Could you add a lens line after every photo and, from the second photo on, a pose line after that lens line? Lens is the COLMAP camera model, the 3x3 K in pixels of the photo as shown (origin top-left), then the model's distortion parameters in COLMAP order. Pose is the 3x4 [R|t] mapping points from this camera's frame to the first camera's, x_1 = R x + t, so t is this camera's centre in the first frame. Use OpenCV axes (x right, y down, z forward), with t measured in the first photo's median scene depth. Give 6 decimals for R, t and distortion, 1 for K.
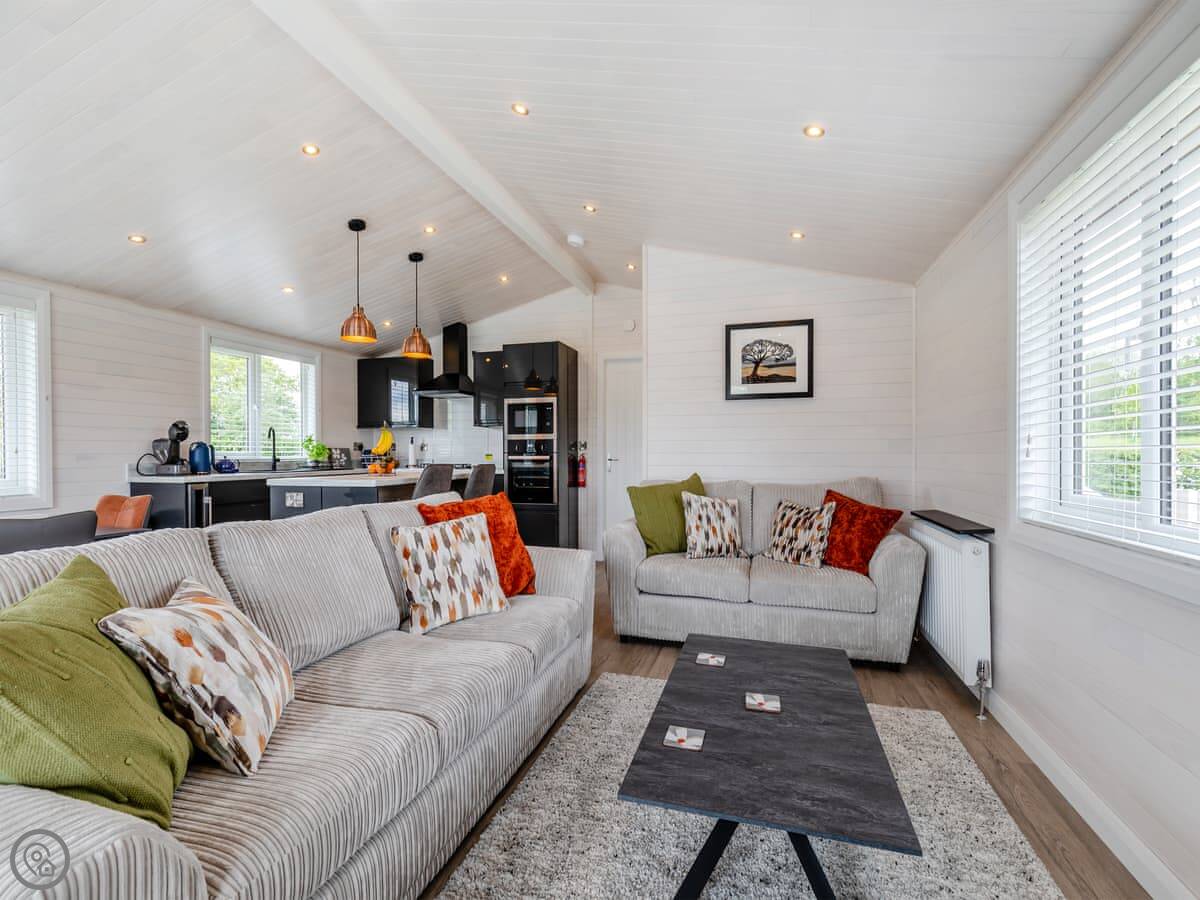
lens RADIAL K [[536.9, 0, 604.3], [0, 536.9, 456.5], [0, 0, 1]] dist [0.005379, -0.000485]
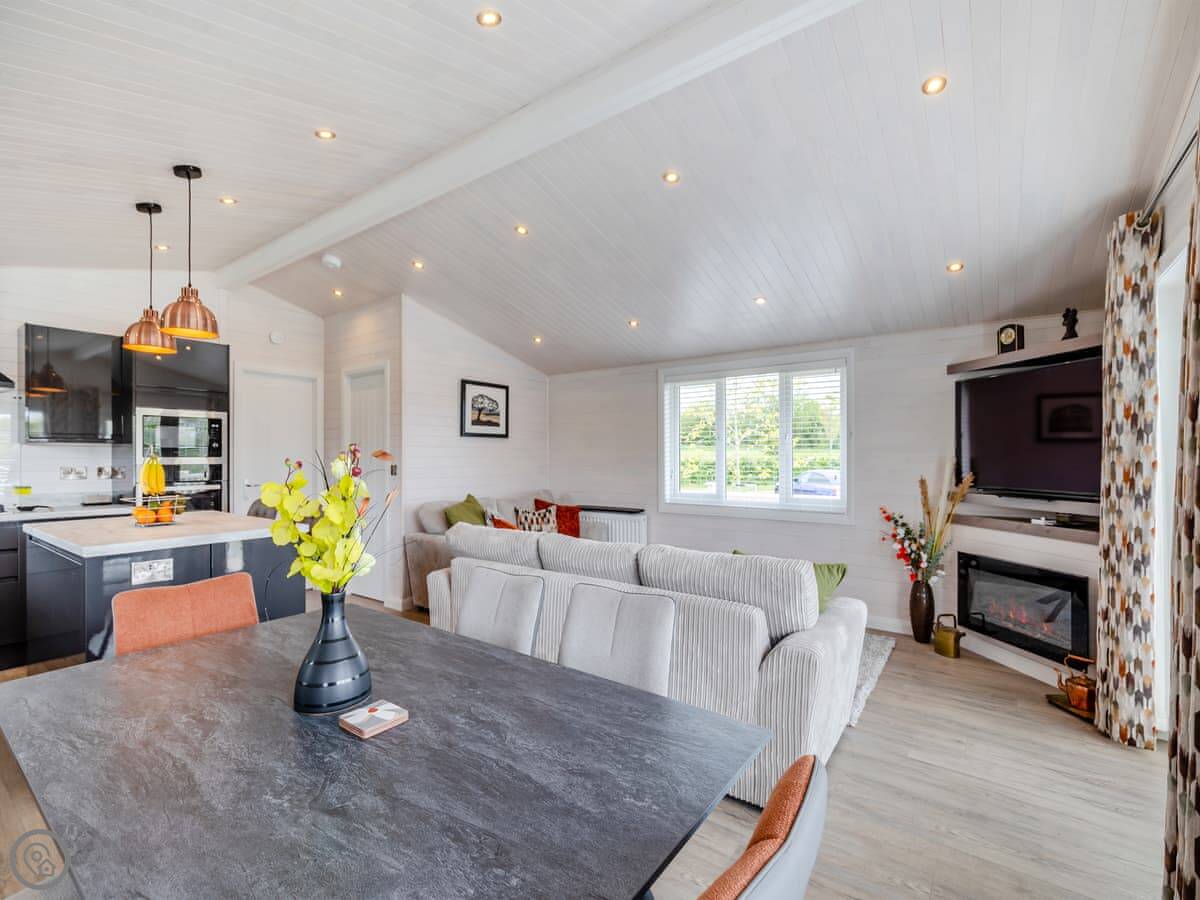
lens RADIAL K [[536.9, 0, 604.3], [0, 536.9, 456.5], [0, 0, 1]] dist [0.005379, -0.000485]
pose [[0.347630, 0.004013, 0.937623, -0.884341], [0.006306, 0.999958, -0.006618, -0.045252], [-0.937611, 0.008213, 0.347590, 0.220684]]
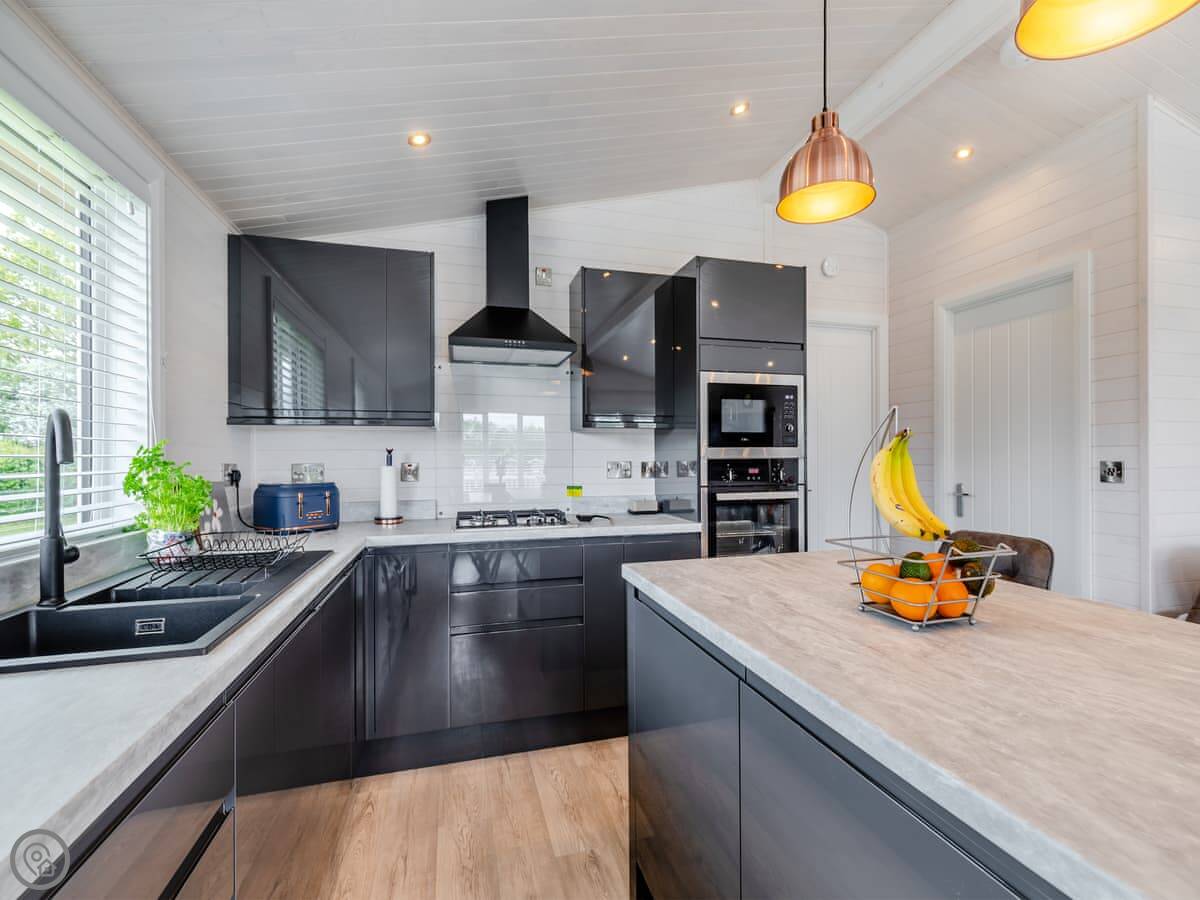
lens RADIAL K [[536.9, 0, 604.3], [0, 536.9, 456.5], [0, 0, 1]] dist [0.005379, -0.000485]
pose [[0.845991, -0.008961, 0.533122, -0.701475], [0.008145, 0.999959, 0.003883, -0.049206], [-0.533135, 0.001057, 0.846030, 0.884814]]
